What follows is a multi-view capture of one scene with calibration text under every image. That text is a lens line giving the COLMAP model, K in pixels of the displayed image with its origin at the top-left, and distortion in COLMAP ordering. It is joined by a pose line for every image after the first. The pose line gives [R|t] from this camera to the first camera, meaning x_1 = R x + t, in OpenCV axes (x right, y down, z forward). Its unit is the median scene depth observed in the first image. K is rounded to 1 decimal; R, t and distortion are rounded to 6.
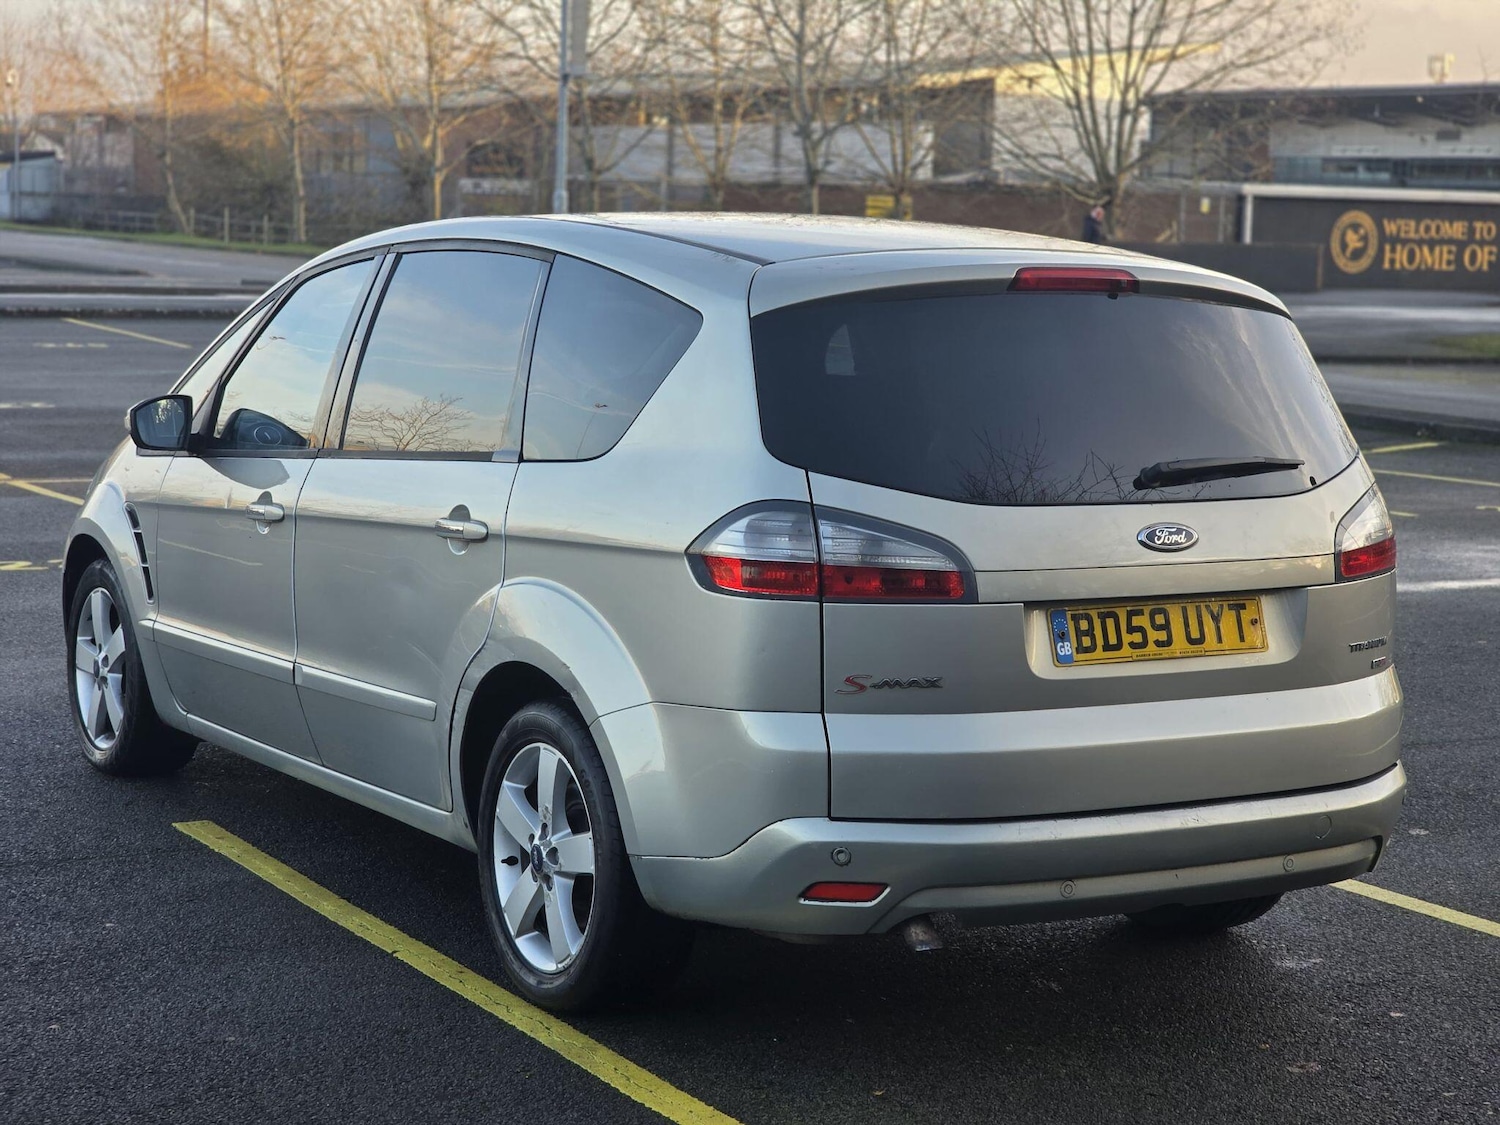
lens RADIAL K [[2843.5, 0, 748.2], [0, 2843.5, 488.7], [0, 0, 1]] dist [0.015374, 0.192266]
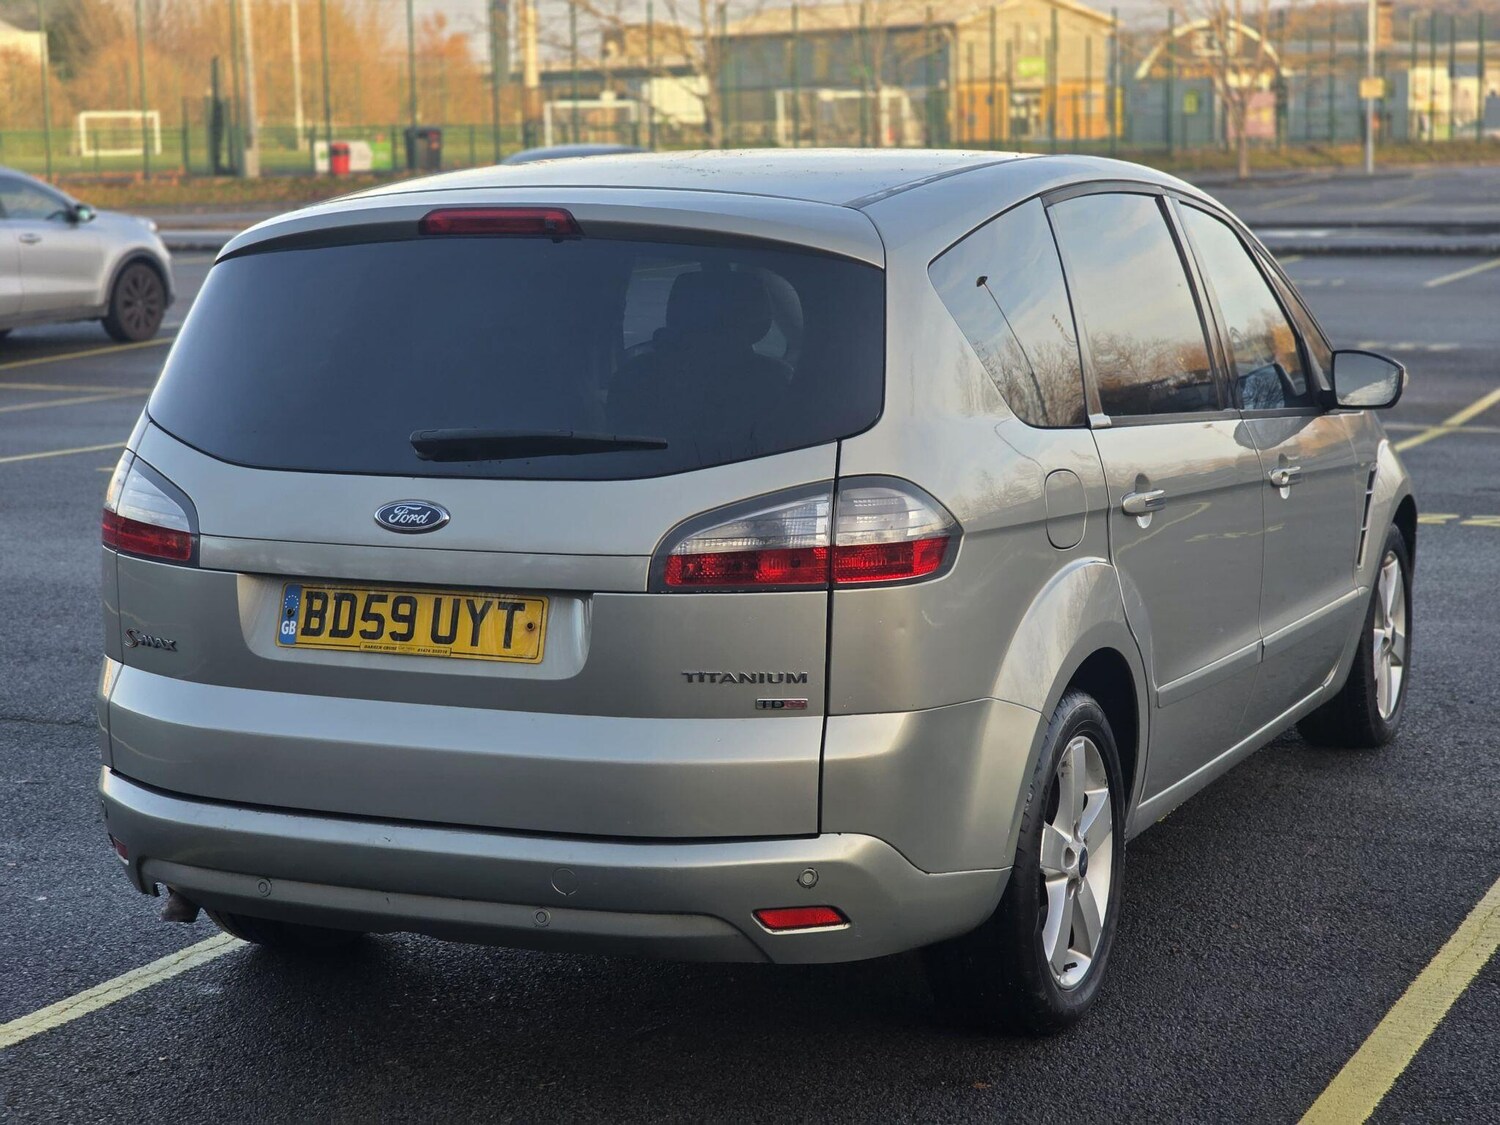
lens RADIAL K [[2890.6, 0, 750.0], [0, 2890.6, 562.5], [0, 0, 1]] dist [-0.717727, 10.186383]
pose [[0.580971, 0.080889, -0.809895, 0.824119], [-0.046769, 0.996723, 0.065999, -0.028312], [0.812580, -0.000466, 0.582850, 0.512612]]
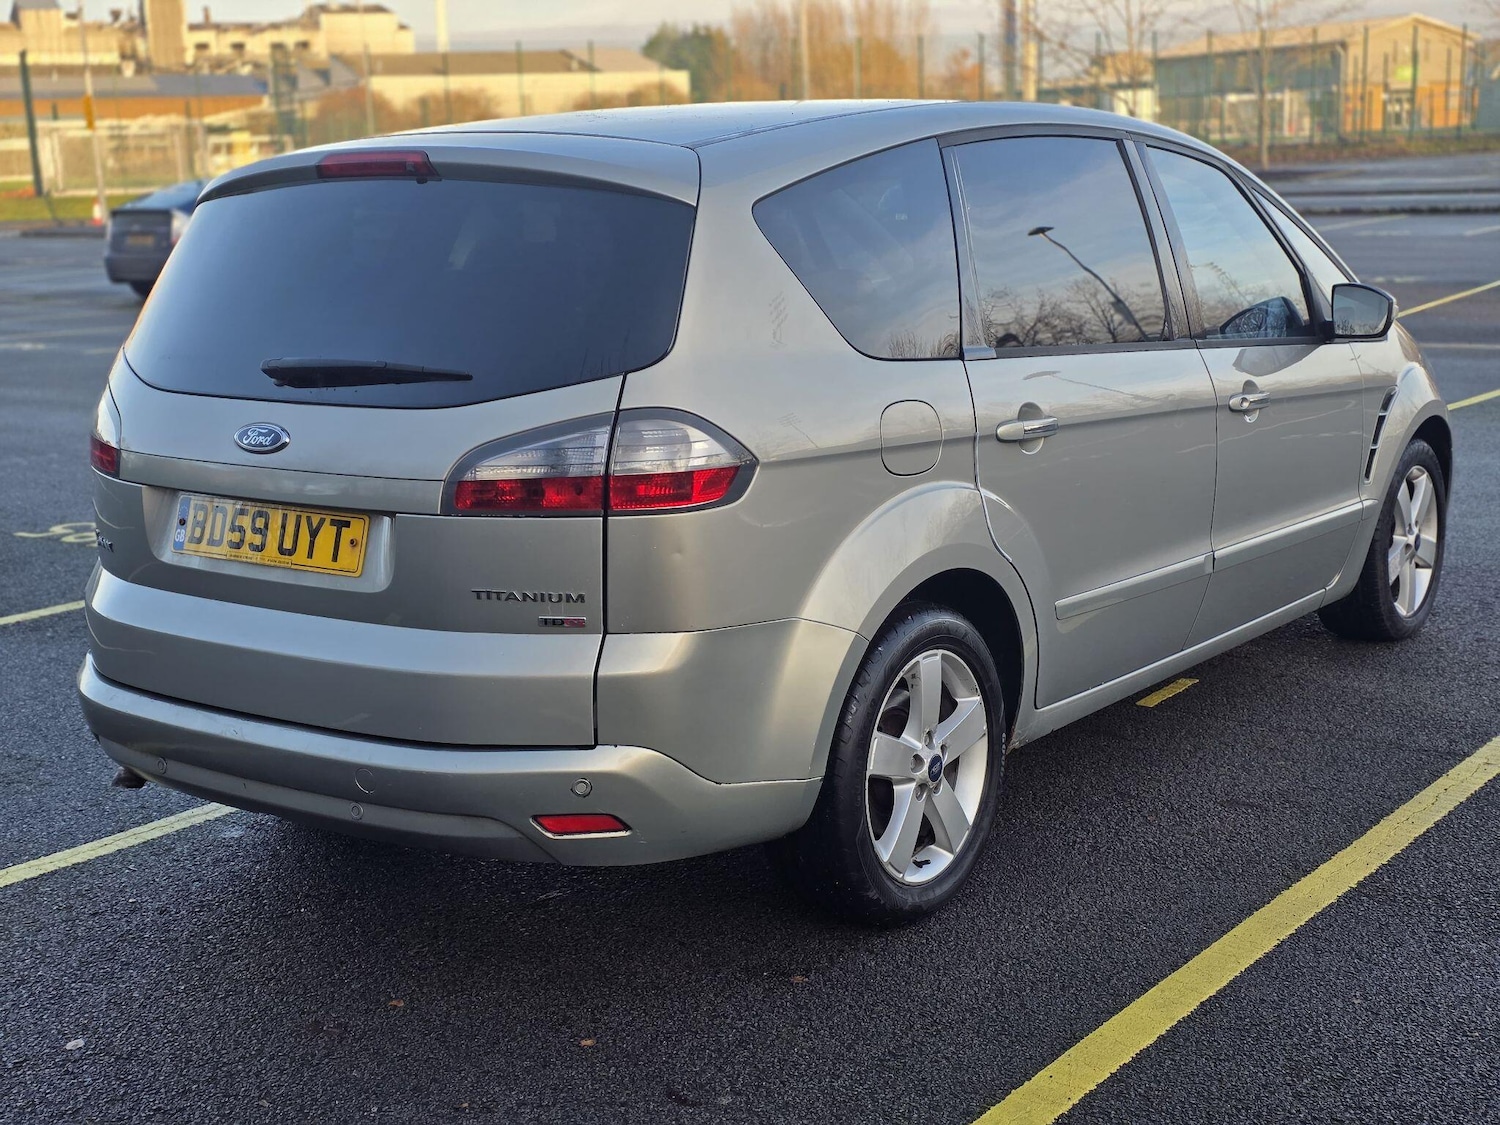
lens RADIAL K [[1971.6, 0, 756.0], [0, 1971.6, 581.9], [0, 0, 1]] dist [0.200647, -0.508865]
pose [[0.391527, 0.152530, -0.907437, 0.739013], [-0.045953, 0.988176, 0.146275, -0.036309], [0.919019, -0.015571, 0.393907, 0.795683]]
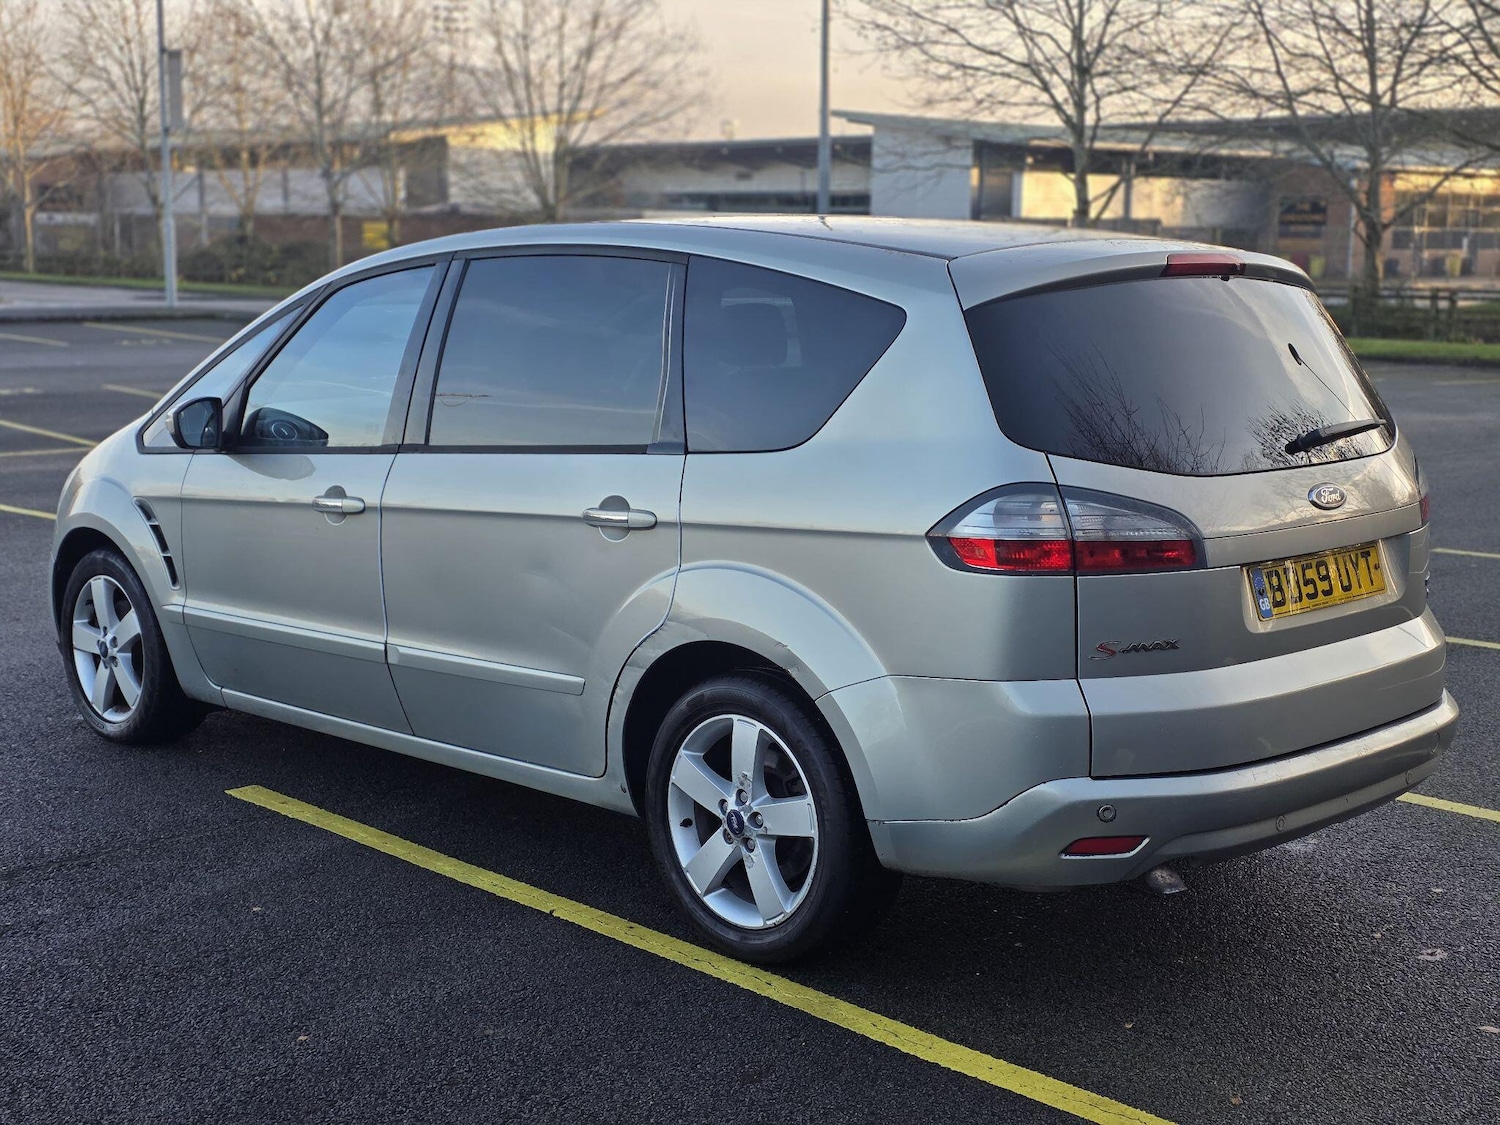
lens RADIAL K [[1981.6, 0, 720.5], [0, 1981.6, 533.0], [0, 0, 1]] dist [0.188296, -0.460823]
pose [[0.971493, -0.054183, 0.230794, -0.234919], [0.042186, 0.997505, 0.056609, -0.020486], [-0.233285, -0.045259, 0.971355, 0.265756]]
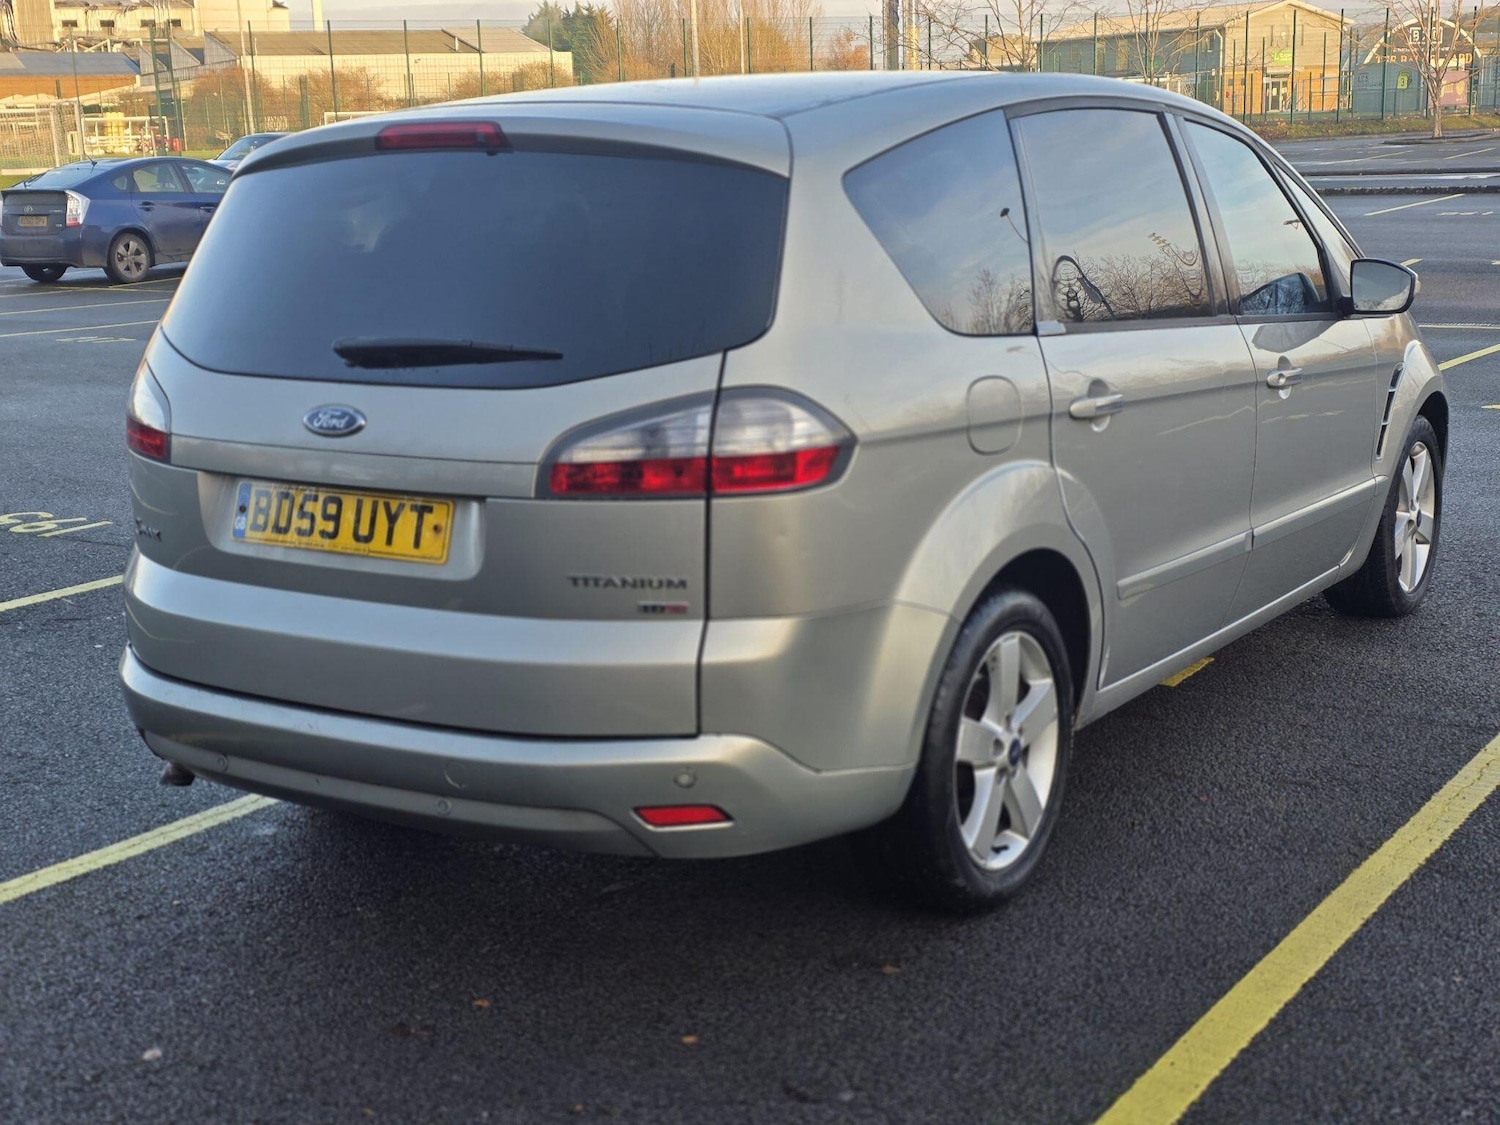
lens RADIAL K [[1971.6, 0, 756.0], [0, 1971.6, 581.9], [0, 0, 1]] dist [0.200647, -0.508865]
pose [[0.445271, 0.155030, -0.881873, 0.700140], [-0.043072, 0.987465, 0.151845, -0.031262], [0.894359, -0.029628, 0.446367, 0.746661]]
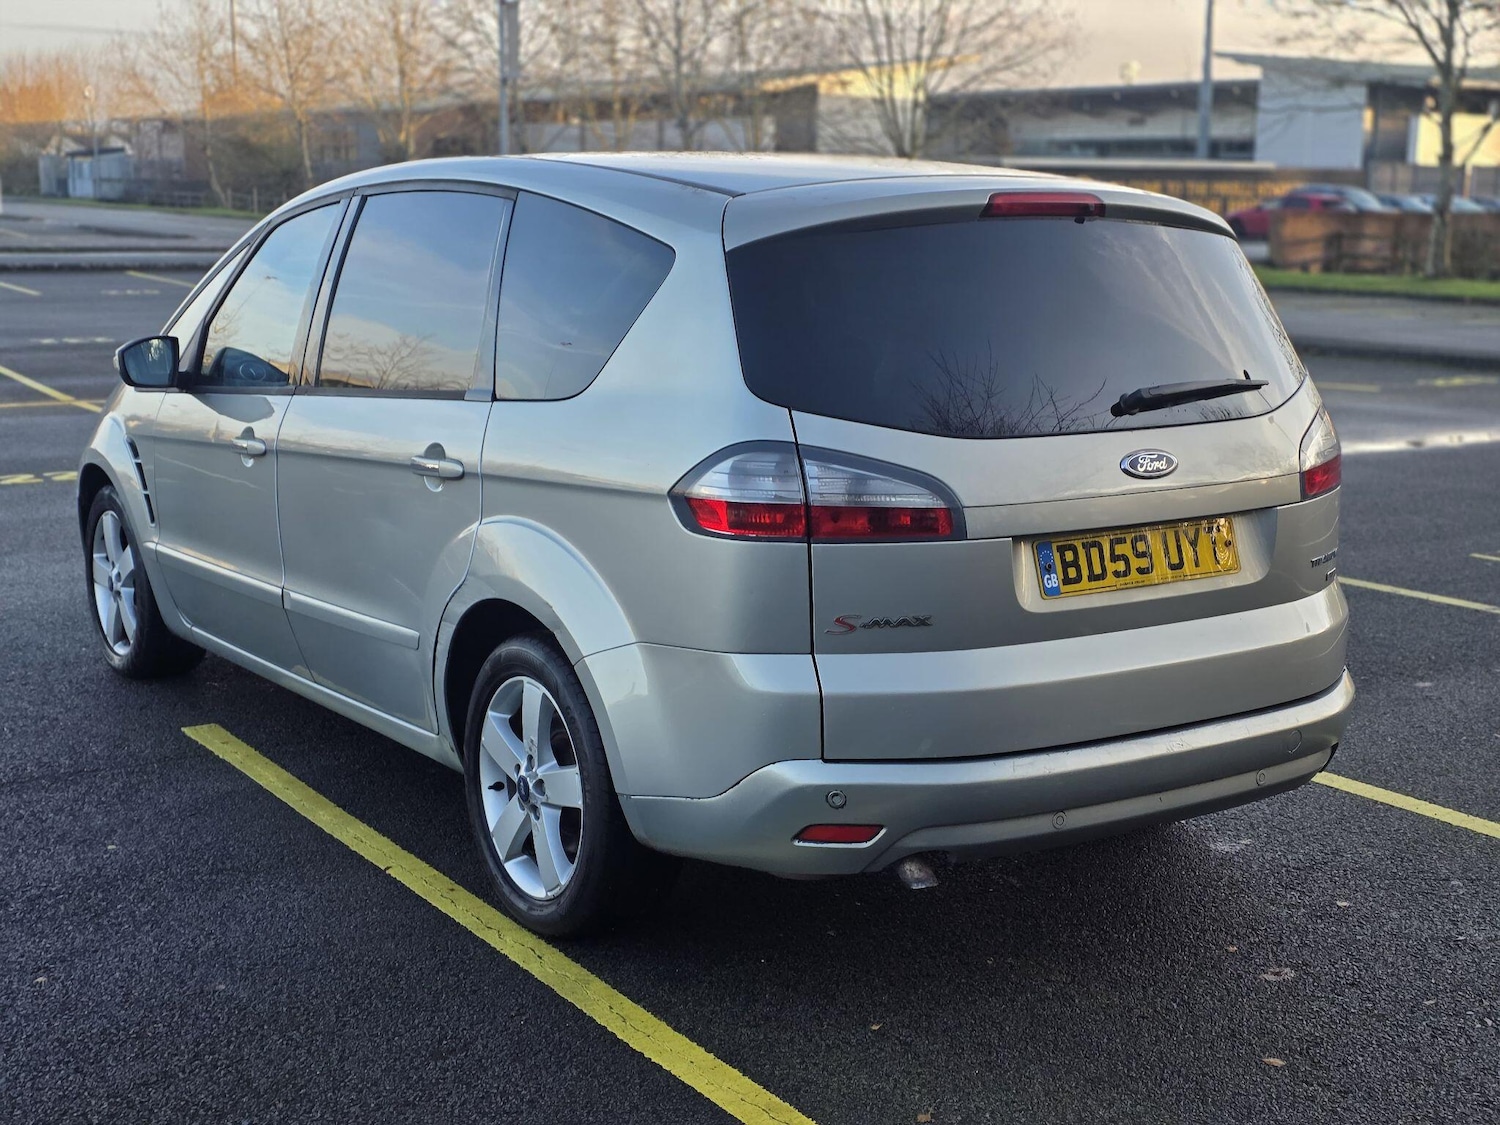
lens RADIAL K [[1971.6, 0, 756.0], [0, 1971.6, 581.9], [0, 0, 1]] dist [0.200647, -0.508865]
pose [[0.998131, -0.028286, 0.054178, -0.025964], [0.022817, 0.994823, 0.099025, -0.012532], [-0.056698, -0.097603, 0.993609, 0.278996]]
